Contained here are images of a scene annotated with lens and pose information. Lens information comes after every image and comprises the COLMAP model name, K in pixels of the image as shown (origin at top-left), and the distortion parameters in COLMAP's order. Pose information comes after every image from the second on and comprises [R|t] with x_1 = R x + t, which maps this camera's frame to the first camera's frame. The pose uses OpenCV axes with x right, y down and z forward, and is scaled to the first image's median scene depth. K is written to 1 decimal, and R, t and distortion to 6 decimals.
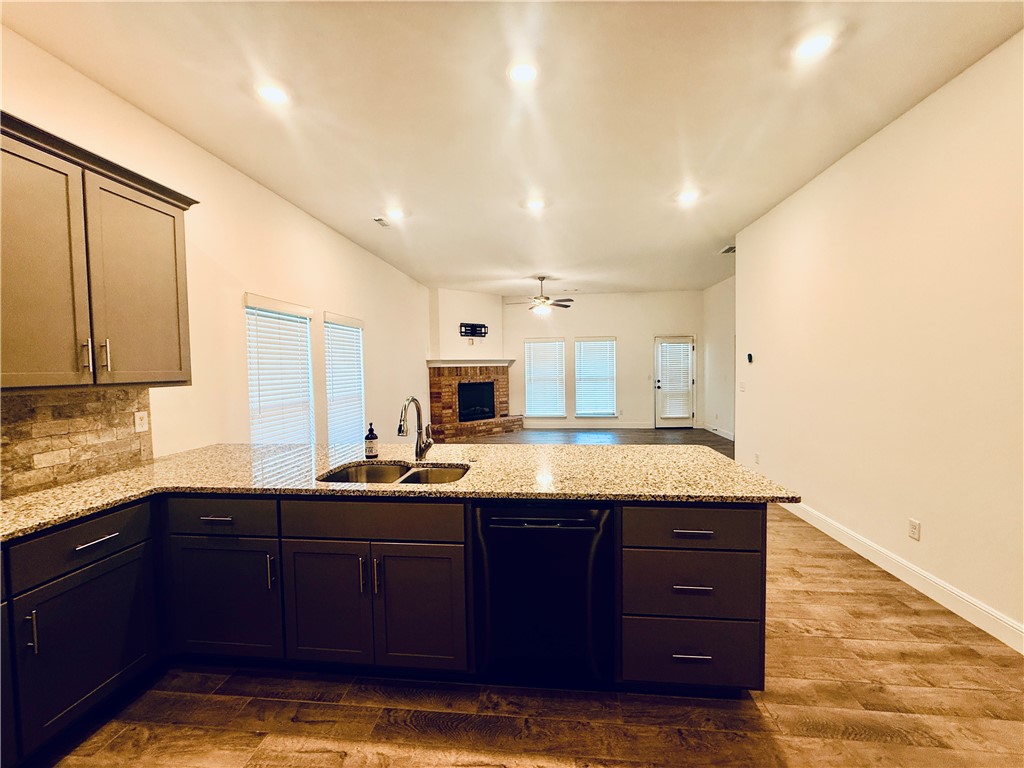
lens RADIAL K [[409.0, 0, 511.0], [0, 409.0, 383.6], [0, 0, 1]] dist [-0.000250, 0.000217]
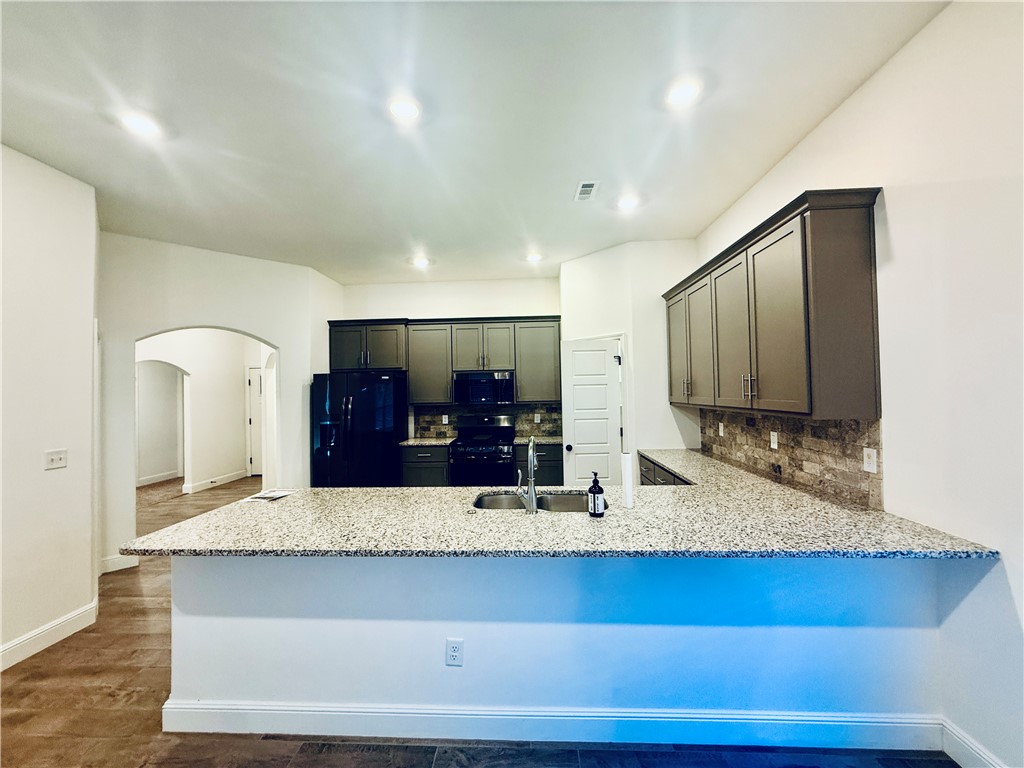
lens RADIAL K [[409.0, 0, 511.1], [0, 409.0, 383.0], [0, 0, 1]] dist [-0.000250, 0.000217]
pose [[-0.997918, 0.035521, -0.053836, -0.148148], [0.034319, 0.999144, 0.023103, -0.121363], [0.054611, 0.021207, -0.998282, 1.996621]]
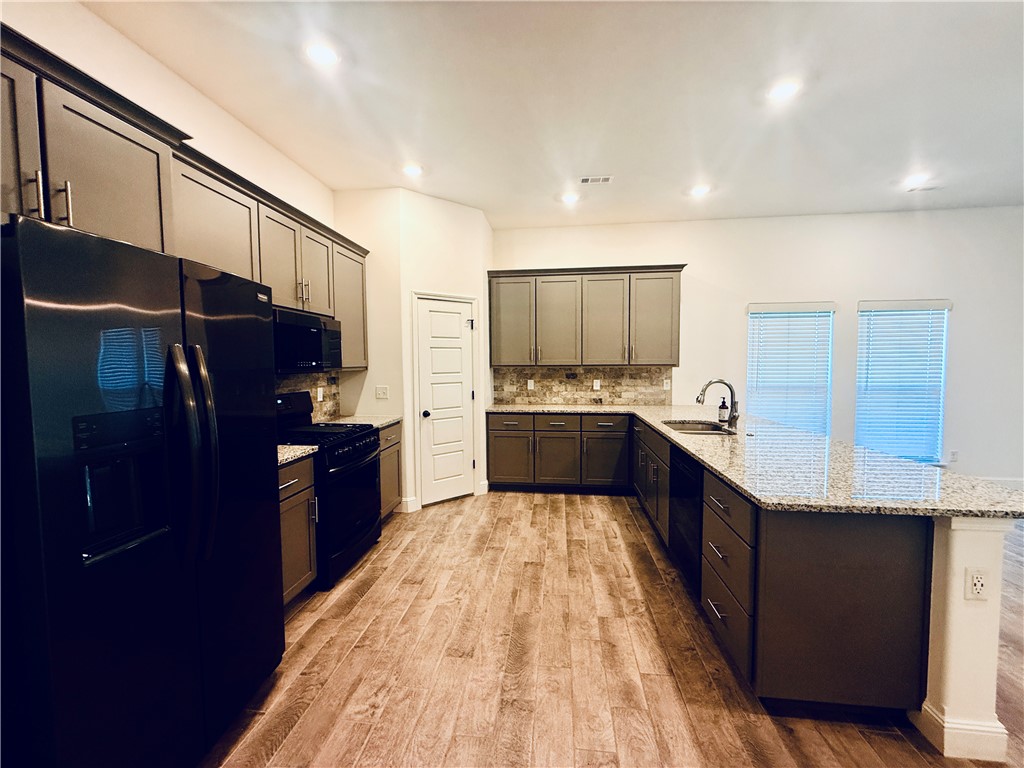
lens RADIAL K [[409.0, 0, 509.7], [0, 409.0, 383.3], [0, 0, 1]] dist [-0.000250, 0.000217]
pose [[-0.015358, 0.070695, -0.997380, 1.185962], [-0.034945, 0.996850, 0.071195, -0.030551], [0.999271, 0.035946, -0.012839, 0.303315]]
